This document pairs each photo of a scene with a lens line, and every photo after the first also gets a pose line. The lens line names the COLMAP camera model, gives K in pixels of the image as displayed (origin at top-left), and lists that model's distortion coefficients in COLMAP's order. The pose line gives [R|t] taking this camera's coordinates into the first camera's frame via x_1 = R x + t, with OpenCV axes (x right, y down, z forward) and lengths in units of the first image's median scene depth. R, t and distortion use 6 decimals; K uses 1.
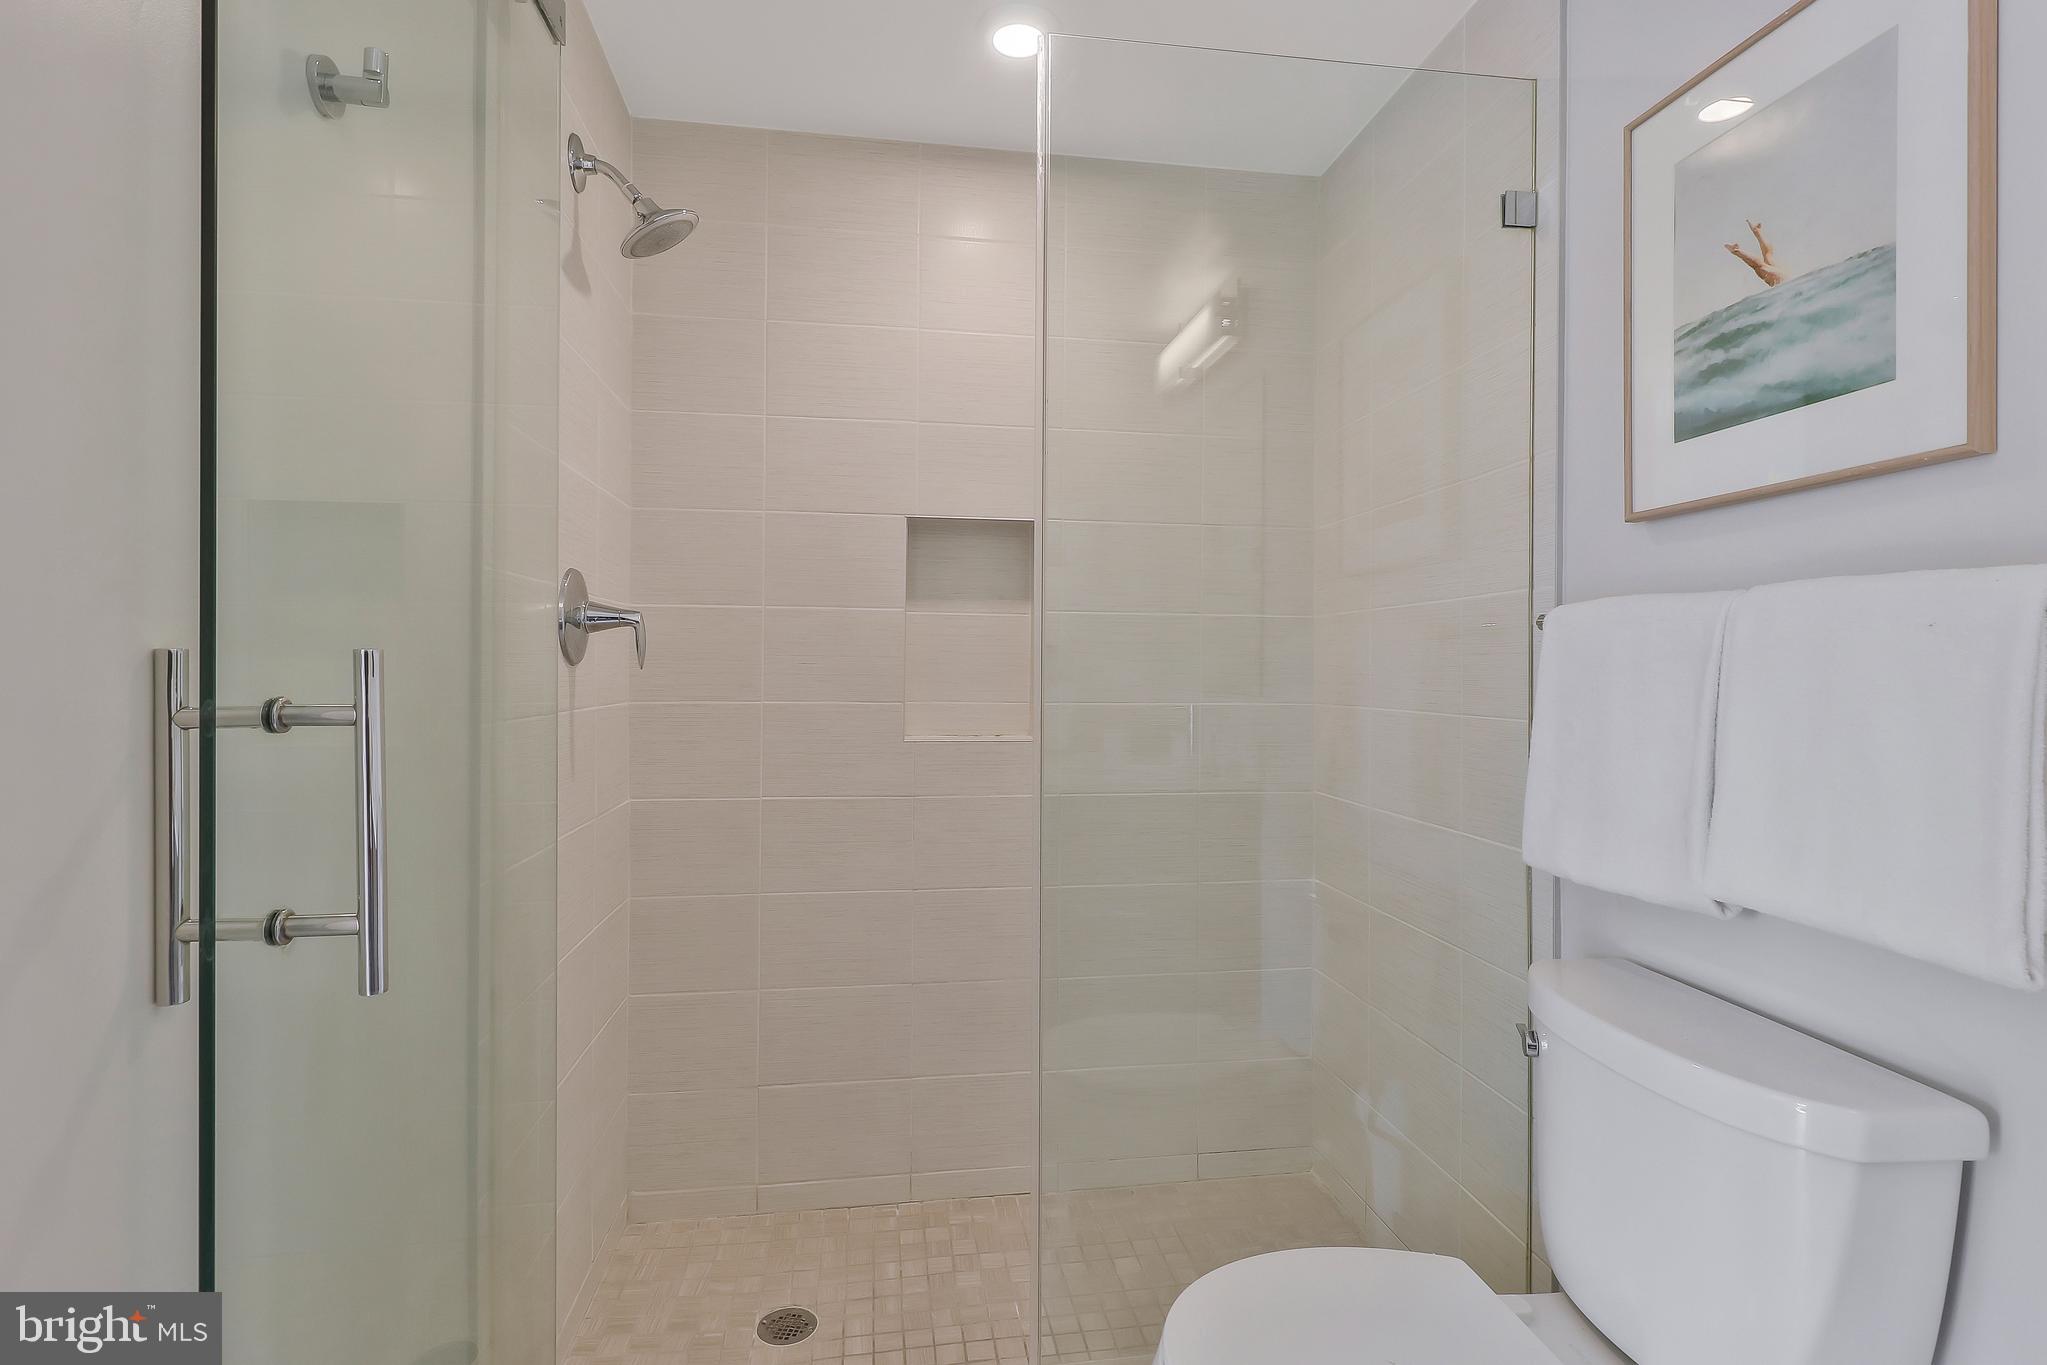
lens RADIAL K [[978.4, 0, 1019.2], [0, 978.4, 670.8], [0, 0, 1]] dist [-0.010530, -0.000345]
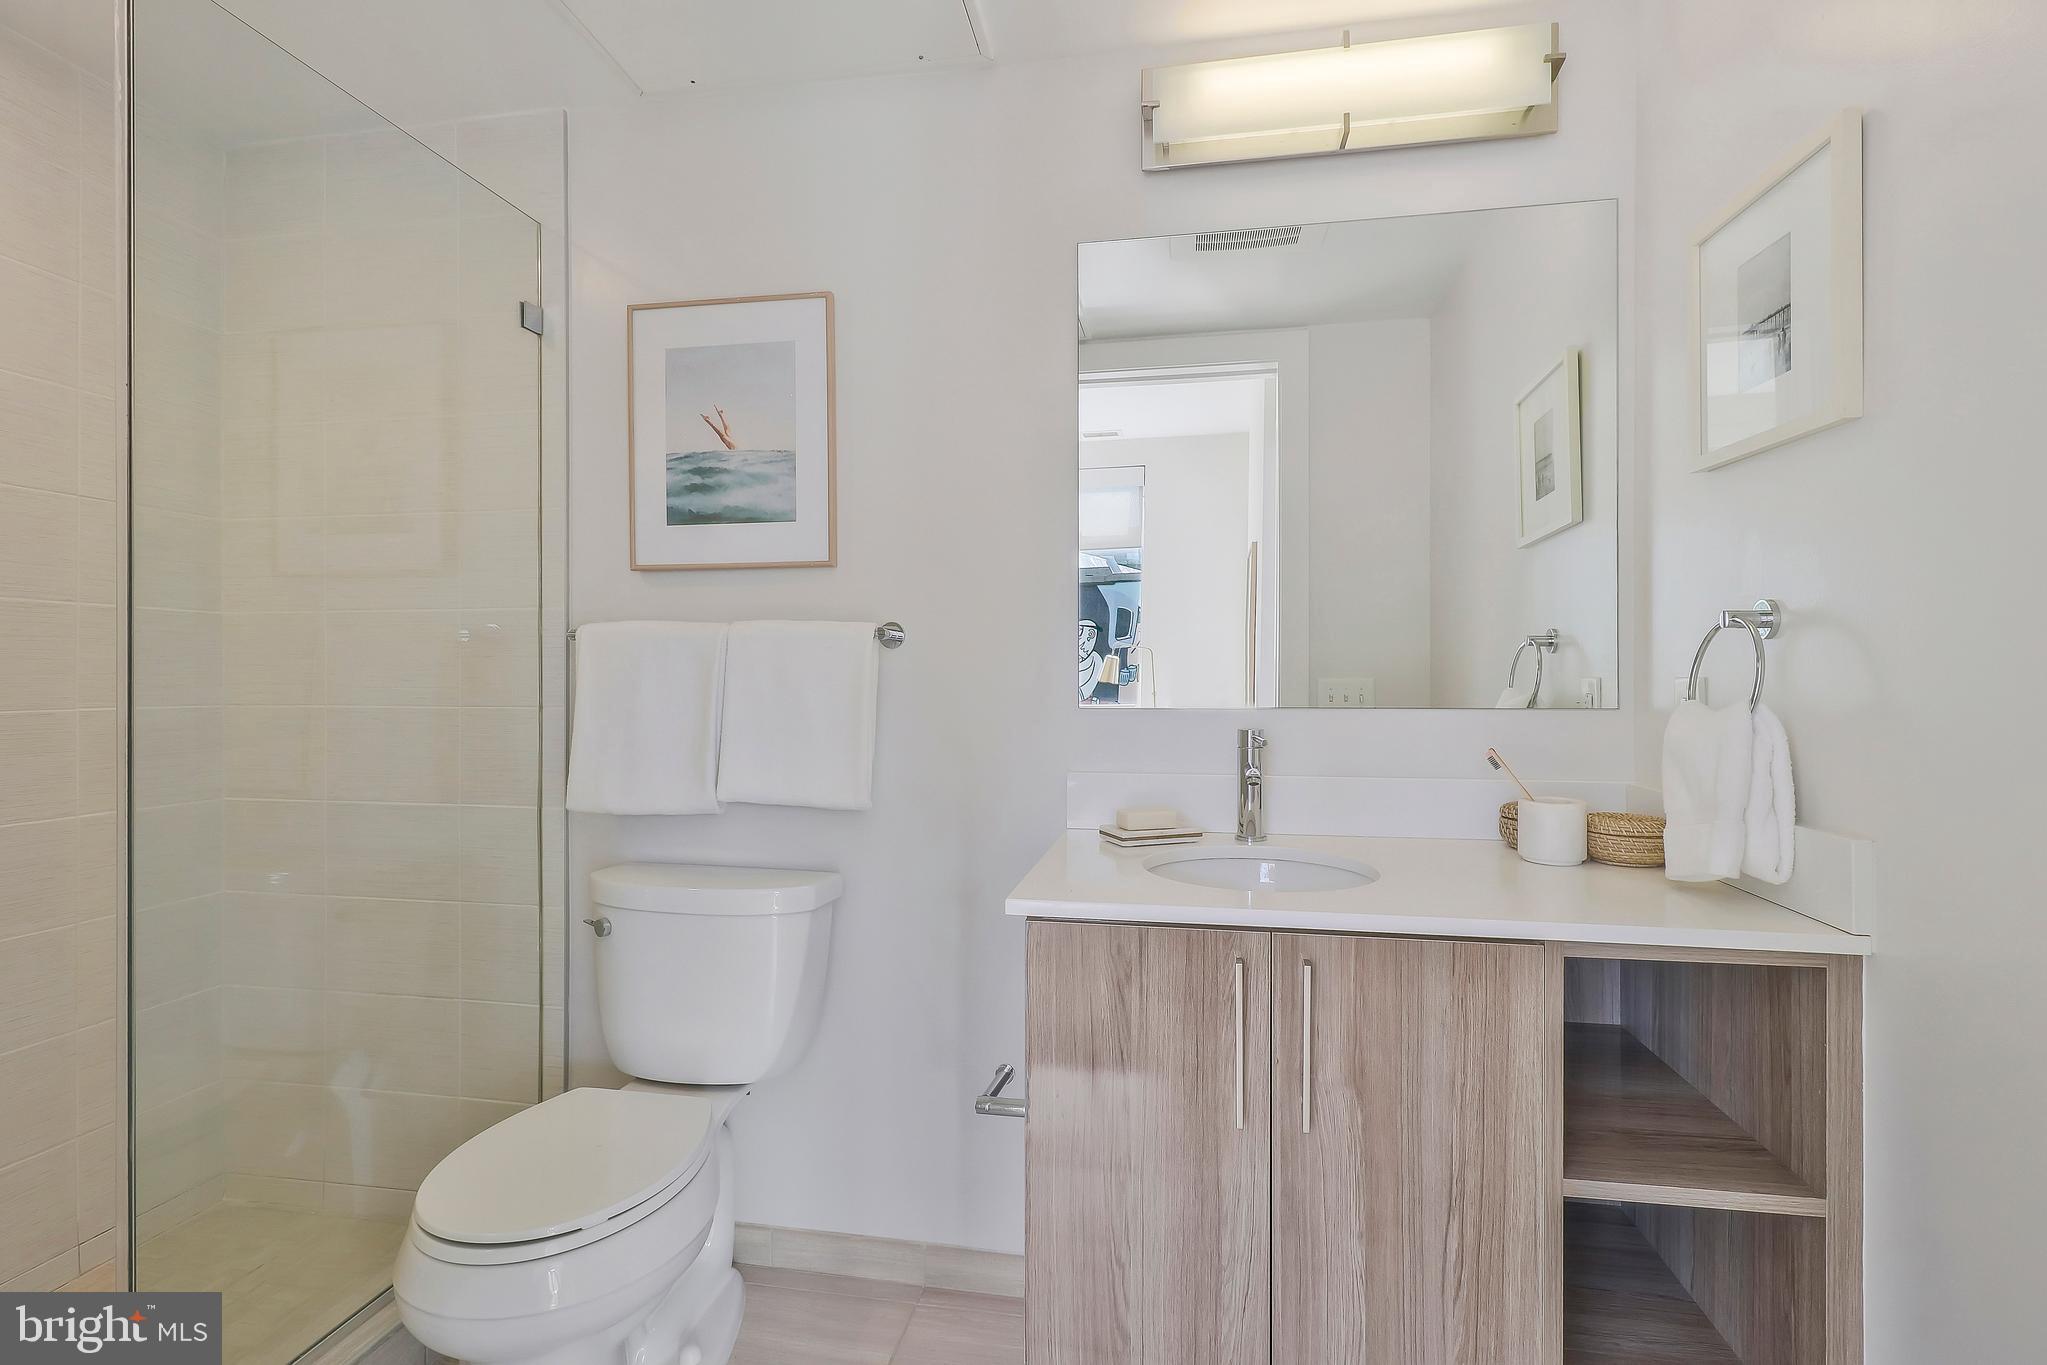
lens RADIAL K [[978.4, 0, 1019.8], [0, 978.4, 688.2], [0, 0, 1]] dist [-0.010530, -0.000345]
pose [[0.282605, -0.000738, 0.959236, -0.730618], [0.001499, 0.999999, 0.000327, 0.032939], [-0.959235, 0.001346, 0.282606, 0.000132]]
